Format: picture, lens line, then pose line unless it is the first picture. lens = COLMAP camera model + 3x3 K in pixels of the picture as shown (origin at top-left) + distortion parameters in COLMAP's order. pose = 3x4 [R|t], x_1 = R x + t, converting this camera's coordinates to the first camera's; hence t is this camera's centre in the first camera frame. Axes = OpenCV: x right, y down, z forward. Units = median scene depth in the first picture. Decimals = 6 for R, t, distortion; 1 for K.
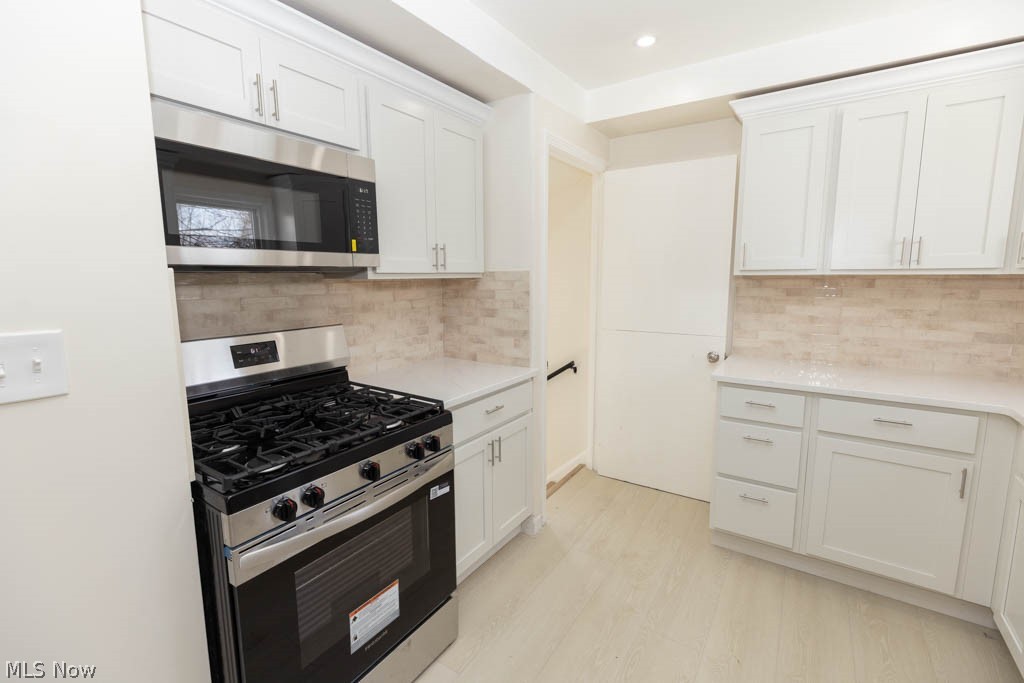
lens RADIAL K [[458.0, 0, 503.2], [0, 458.0, 337.9], [0, 0, 1]] dist [0.003961, 0.000370]
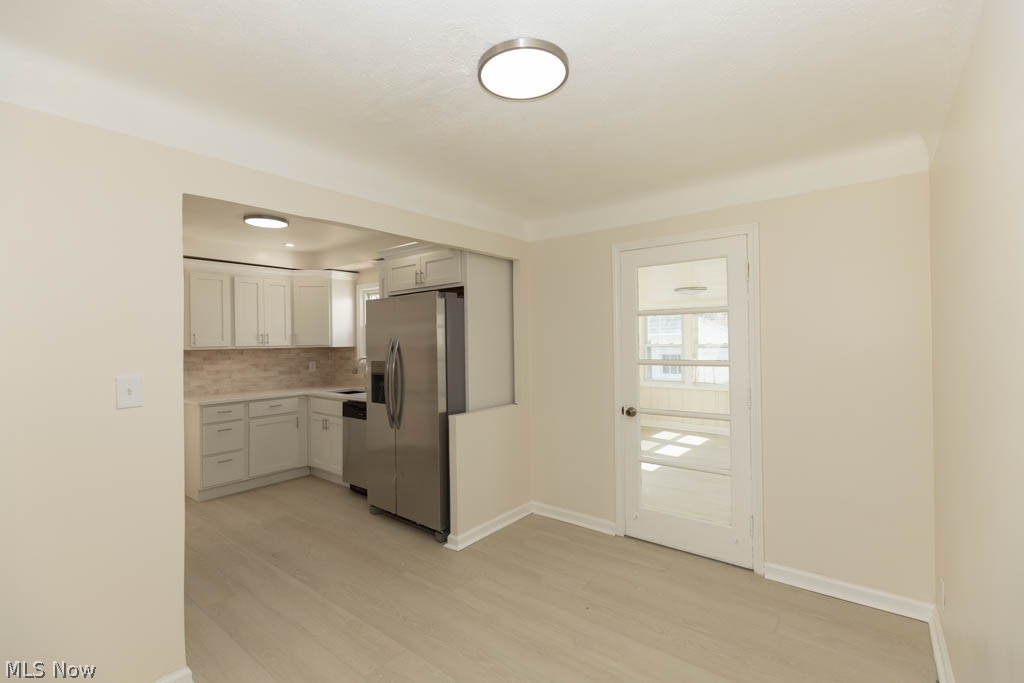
lens RADIAL K [[458.0, 0, 511.7], [0, 458.0, 336.8], [0, 0, 1]] dist [0.003961, 0.000370]
pose [[0.075128, 0.013083, 0.997088, -1.341573], [0.152199, 0.988048, -0.024433, 0.056854], [-0.985490, 0.153592, 0.072239, -0.444538]]
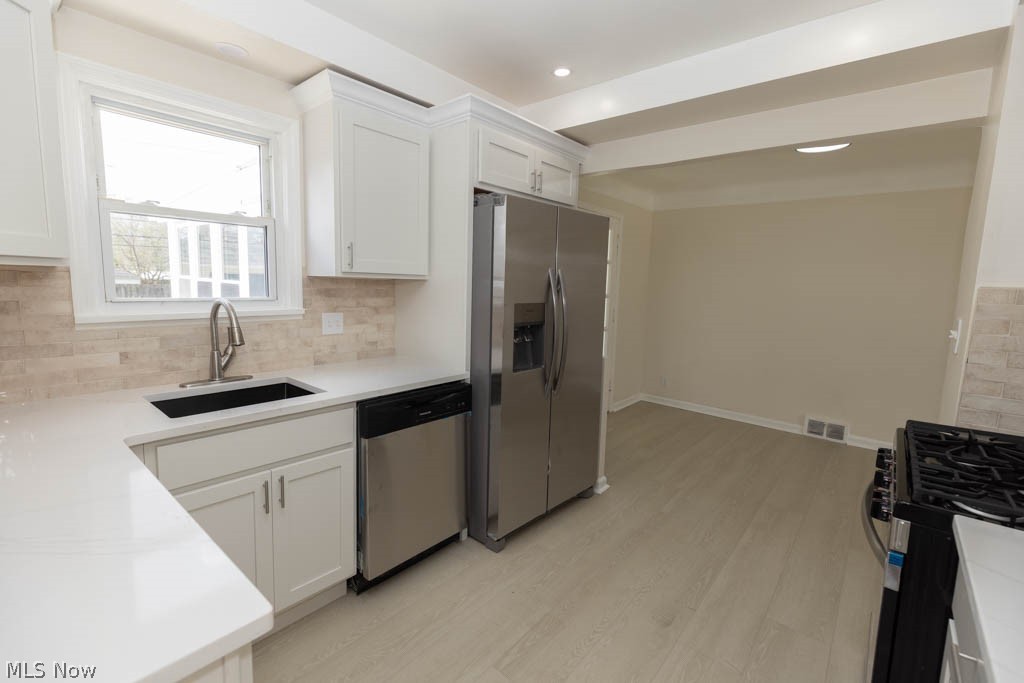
lens RADIAL K [[458.0, 0, 507.0], [0, 458.0, 338.1], [0, 0, 1]] dist [0.003961, 0.000370]
pose [[-0.994800, -0.035736, 0.095374, 0.296447], [-0.010349, 0.967043, 0.254402, -0.165234], [-0.101322, 0.252092, -0.962384, 1.254030]]
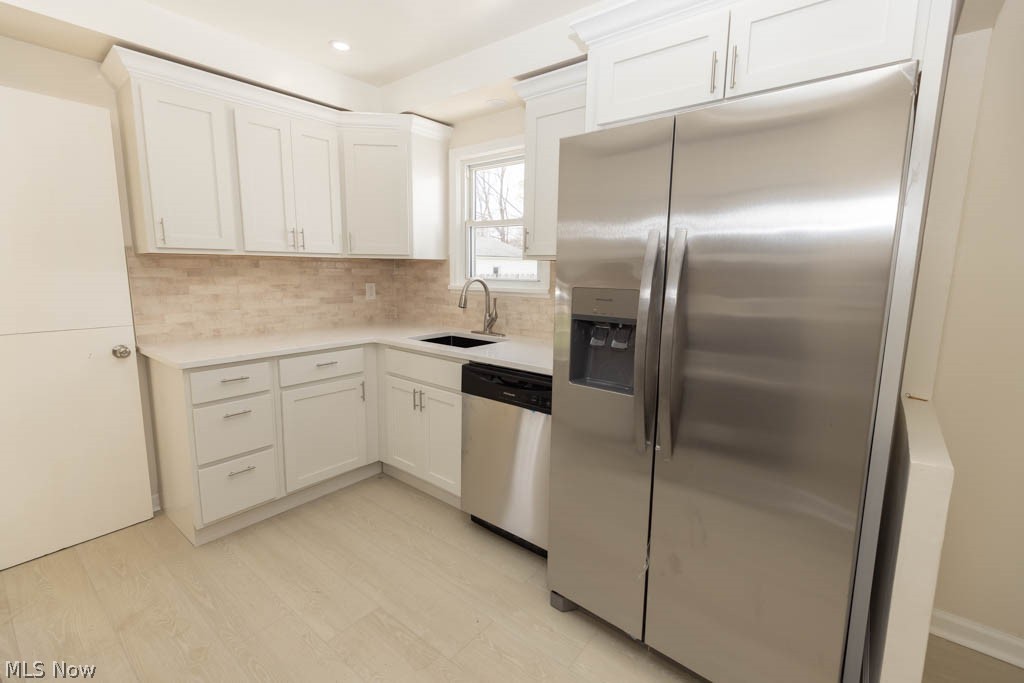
lens RADIAL K [[458.0, 0, 505.4], [0, 458.0, 335.0], [0, 0, 1]] dist [0.003961, 0.000370]
pose [[0.087468, -0.140586, 0.986197, -0.374977], [0.125114, 0.983703, 0.129134, -0.010002], [-0.988279, 0.112092, 0.103632, 0.273190]]
